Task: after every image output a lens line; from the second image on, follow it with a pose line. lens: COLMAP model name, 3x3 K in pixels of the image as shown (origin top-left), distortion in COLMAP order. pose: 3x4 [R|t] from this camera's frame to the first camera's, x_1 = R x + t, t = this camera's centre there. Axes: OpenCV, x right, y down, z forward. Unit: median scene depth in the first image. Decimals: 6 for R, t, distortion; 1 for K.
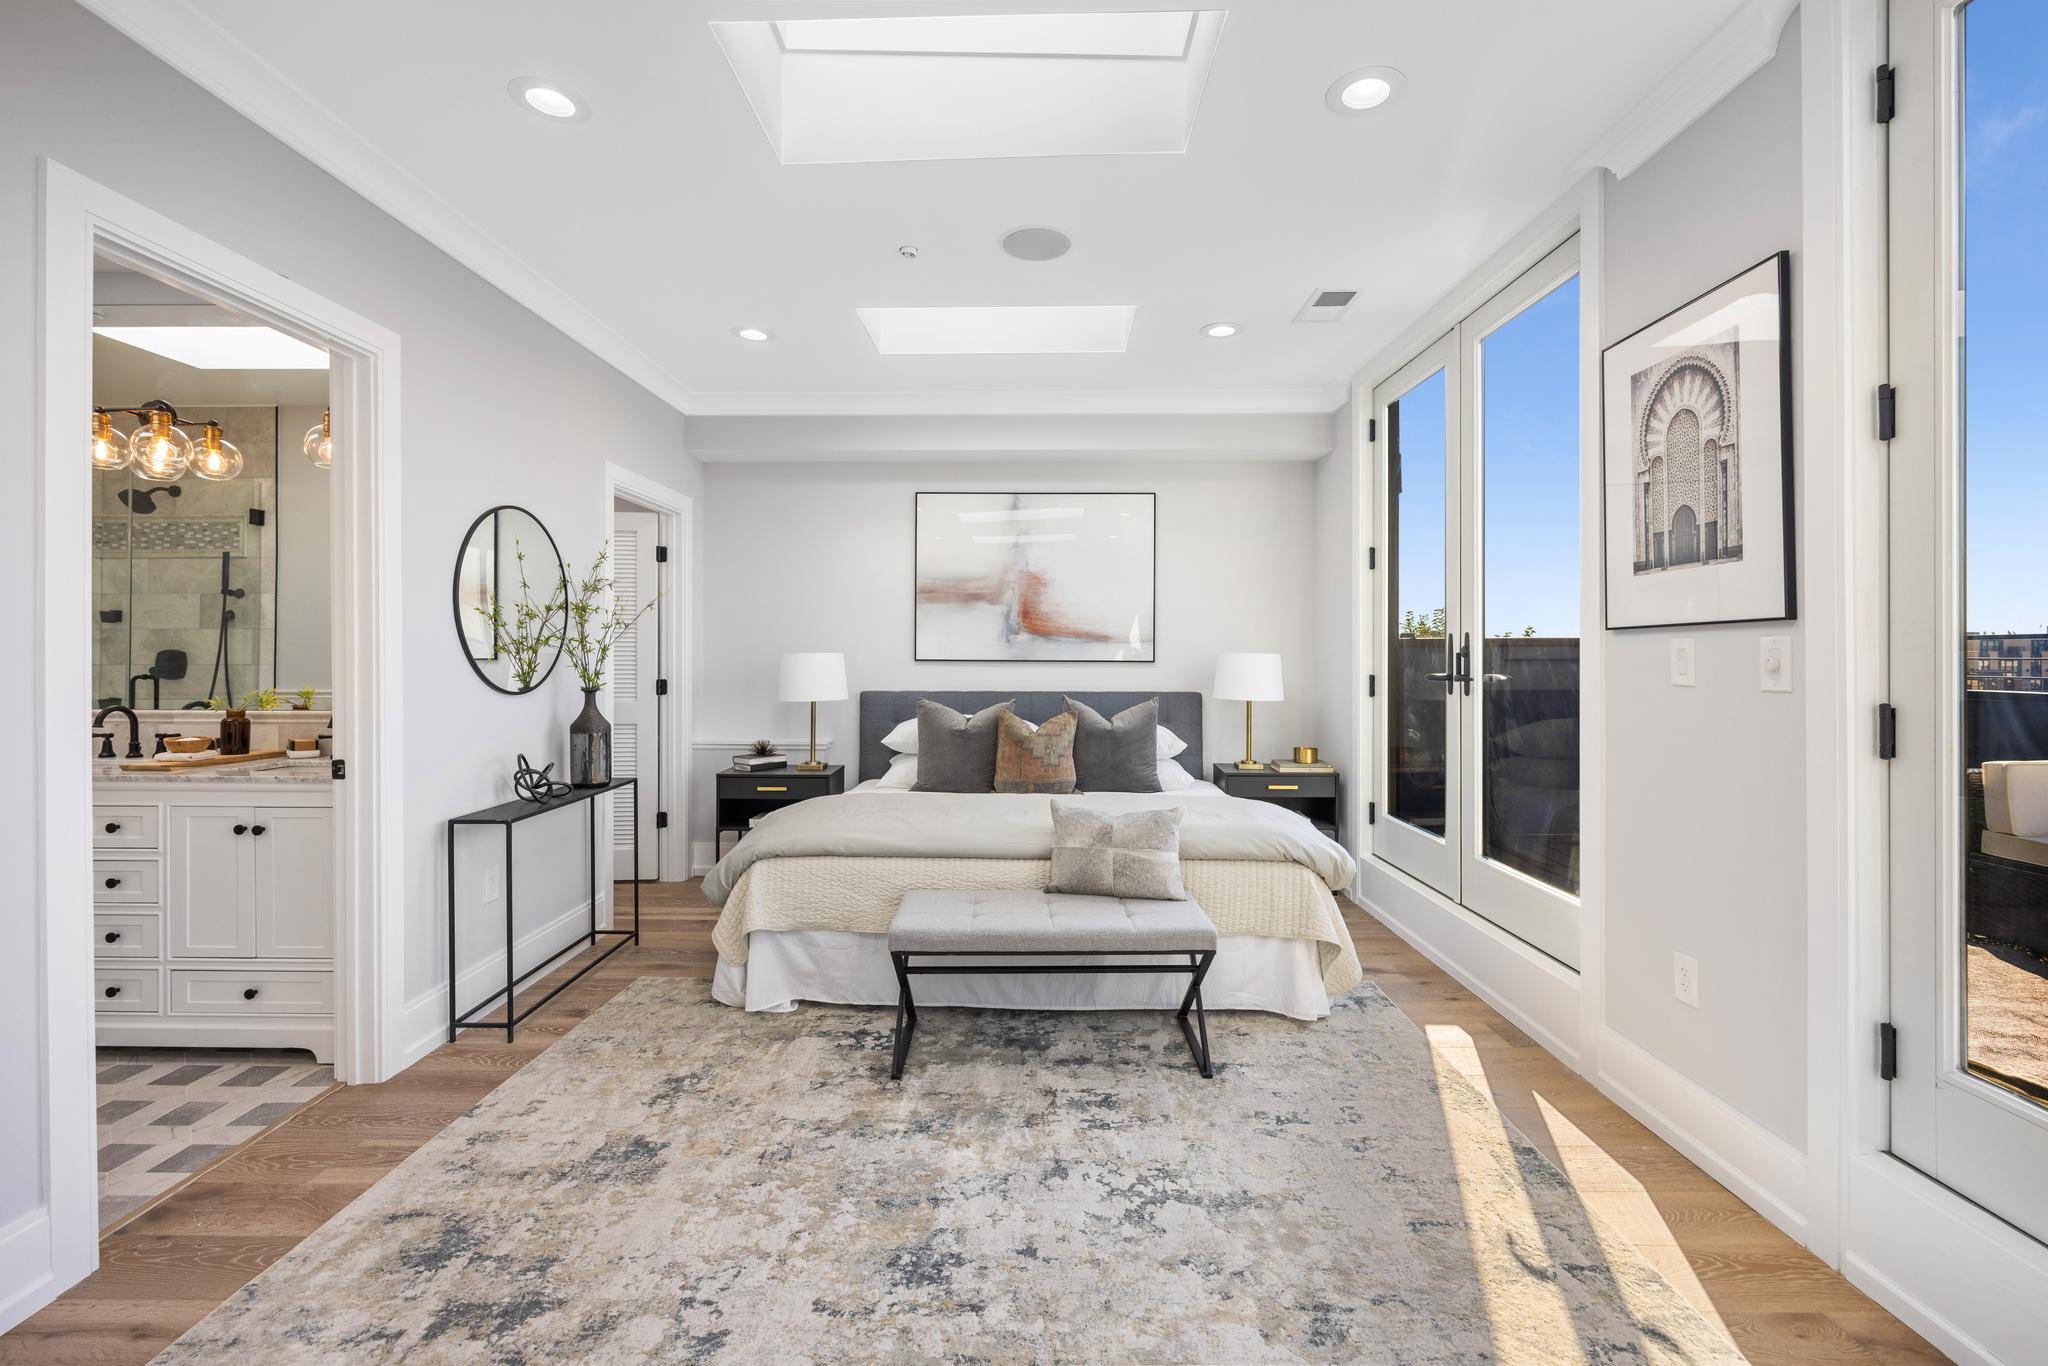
lens RADIAL K [[890.8, 0, 1073.2], [0, 890.8, 654.7], [0, 0, 1]] dist [-0.012780, 0.000421]
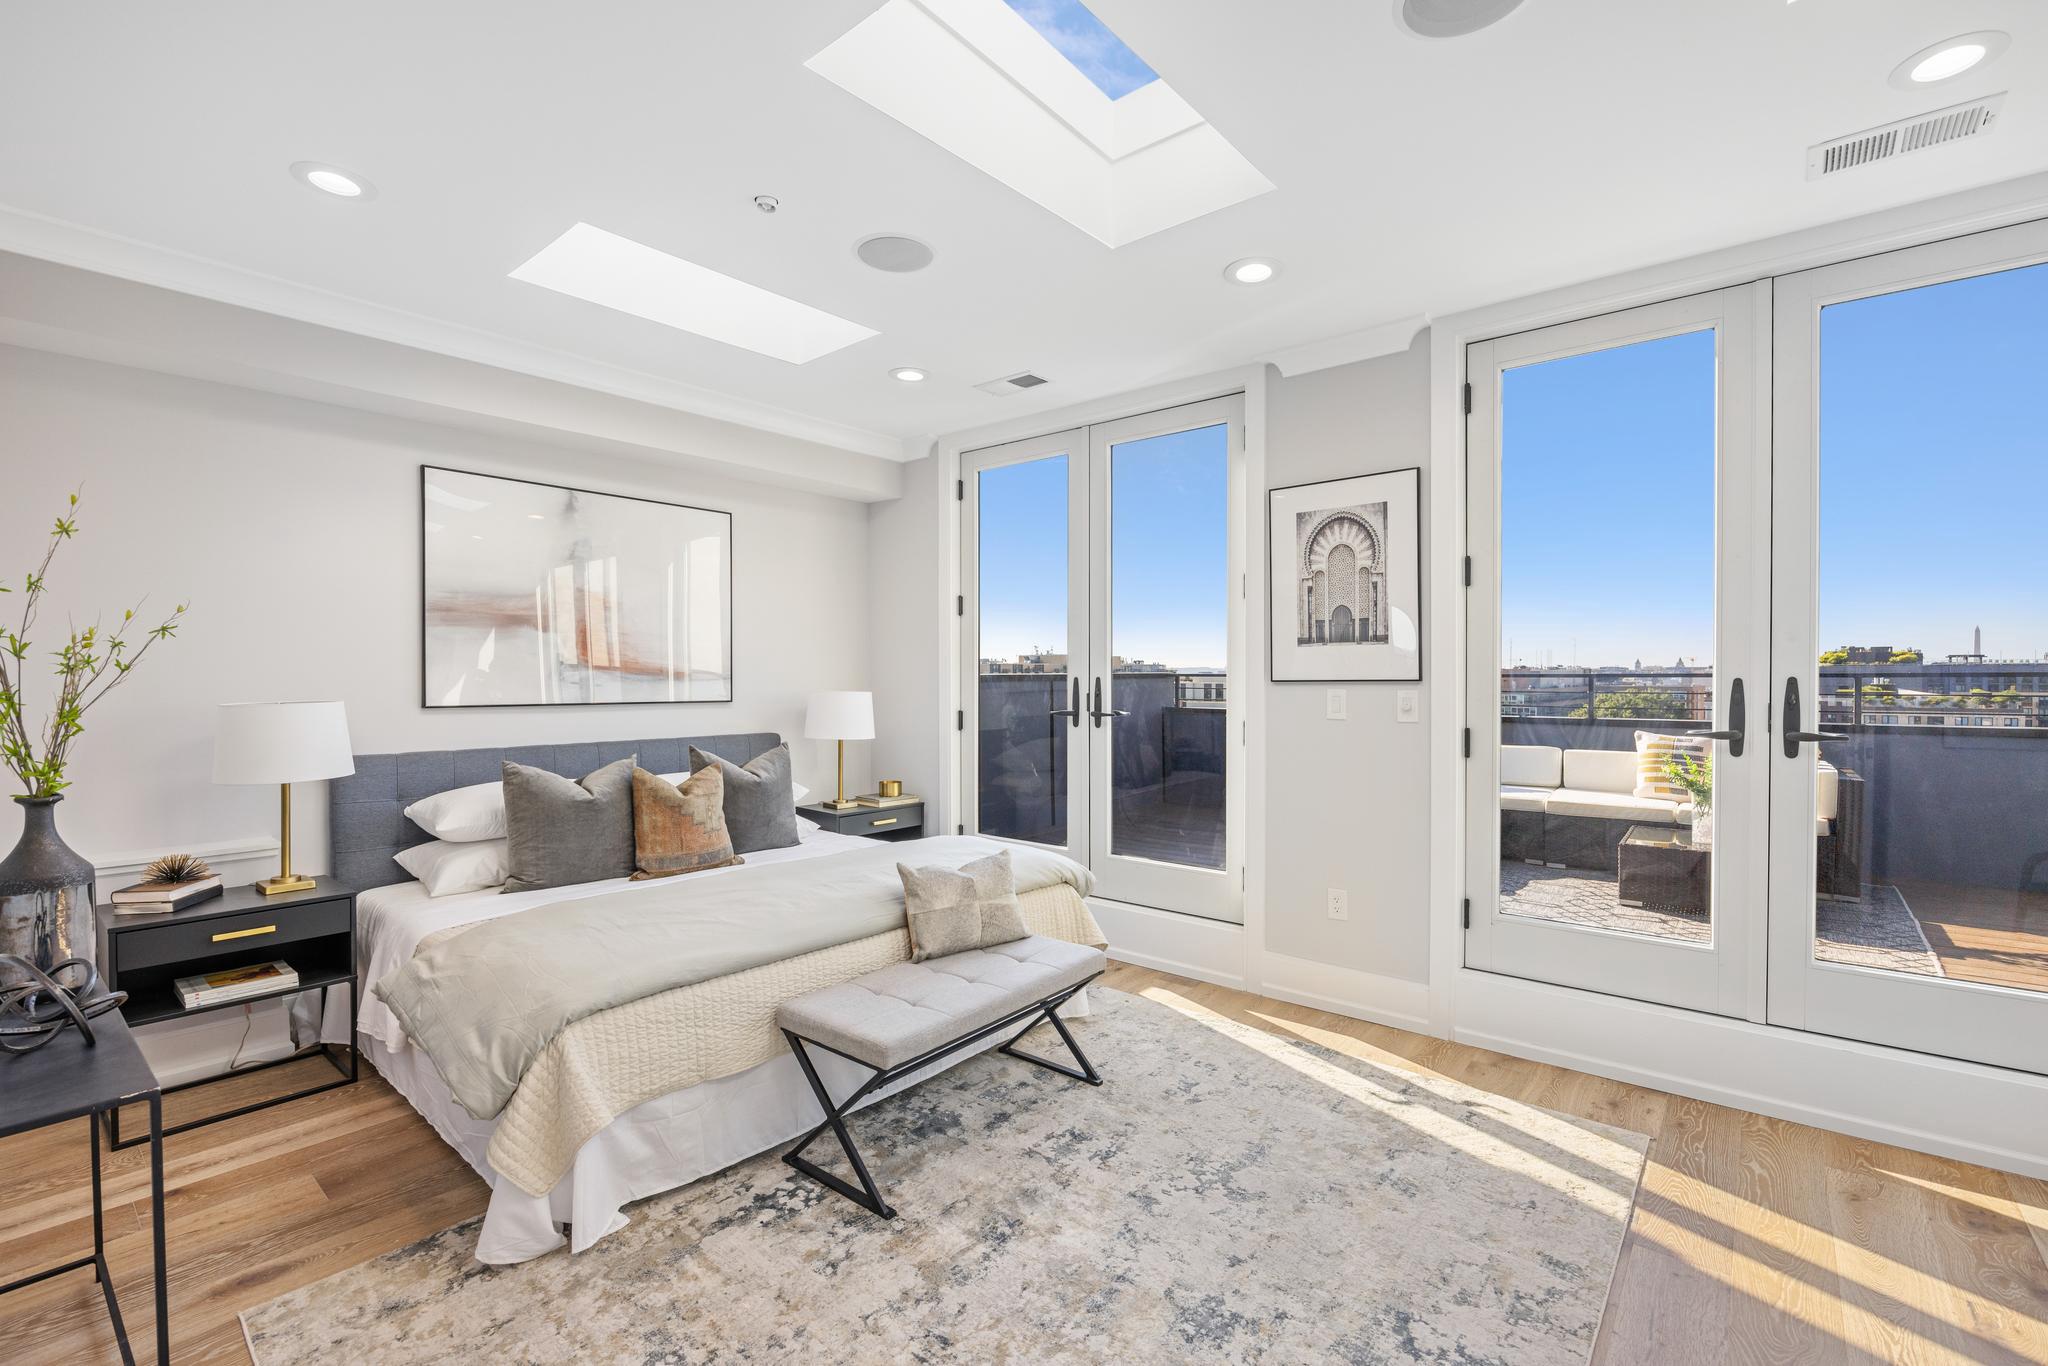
lens RADIAL K [[890.8, 0, 1034.3], [0, 890.8, 681.9], [0, 0, 1]] dist [-0.012780, 0.000421]
pose [[0.631641, -0.007619, 0.775223, -0.722977], [-0.001853, 0.999934, 0.011337, -0.040033], [-0.775259, -0.008597, 0.631586, 0.344618]]
